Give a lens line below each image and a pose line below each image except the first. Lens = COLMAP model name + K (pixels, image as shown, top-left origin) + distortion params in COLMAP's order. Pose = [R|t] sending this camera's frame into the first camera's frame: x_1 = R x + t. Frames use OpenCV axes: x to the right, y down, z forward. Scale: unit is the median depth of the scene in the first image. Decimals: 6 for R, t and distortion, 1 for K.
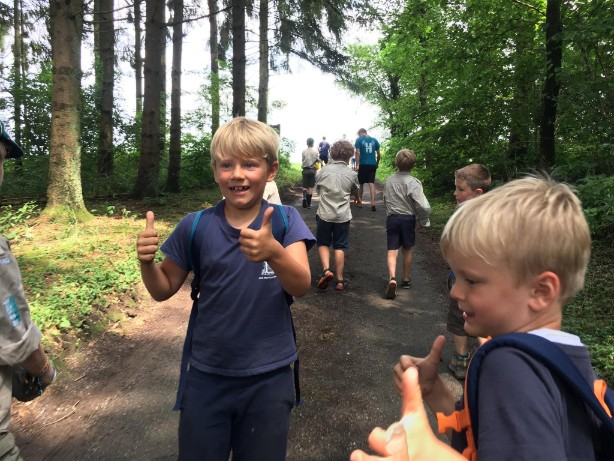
lens RADIAL K [[523.0, 0, 304.1], [0, 523.0, 230.5], [0, 0, 1]] dist [0.079270, -0.104826]
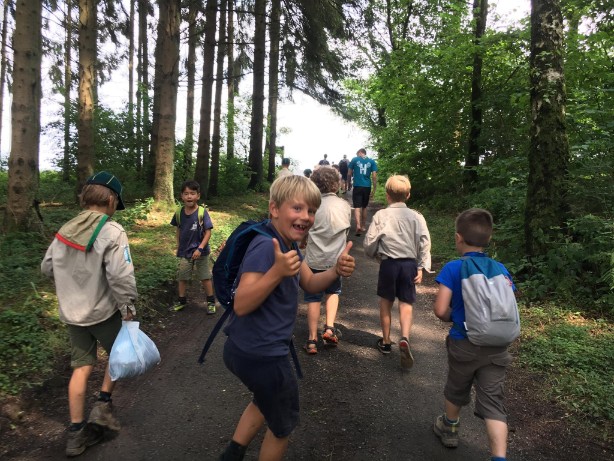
lens RADIAL K [[523.0, 0, 304.1], [0, 523.0, 230.5], [0, 0, 1]] dist [0.079270, -0.104826]
pose [[0.999657, 0.018553, 0.018474, -0.020413], [-0.017933, 0.999288, -0.033180, 0.027464], [-0.019077, 0.032837, 0.999279, -0.185510]]
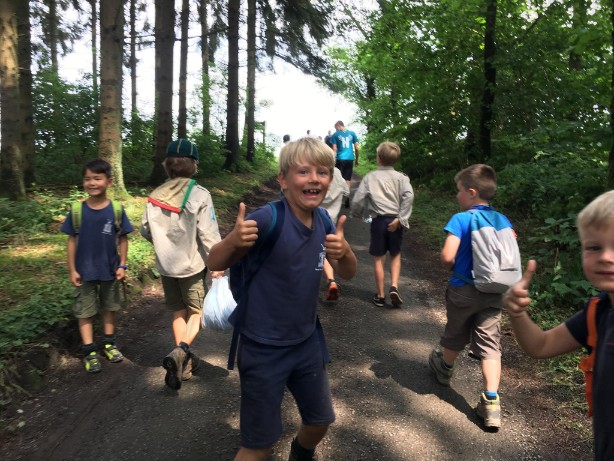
lens RADIAL K [[523.0, 0, 304.1], [0, 523.0, 230.5], [0, 0, 1]] dist [0.079270, -0.104826]
pose [[0.999131, -0.002444, 0.041609, -0.012609], [0.002077, 0.999959, 0.008864, 0.015063], [-0.041629, -0.008770, 0.999095, -0.095857]]
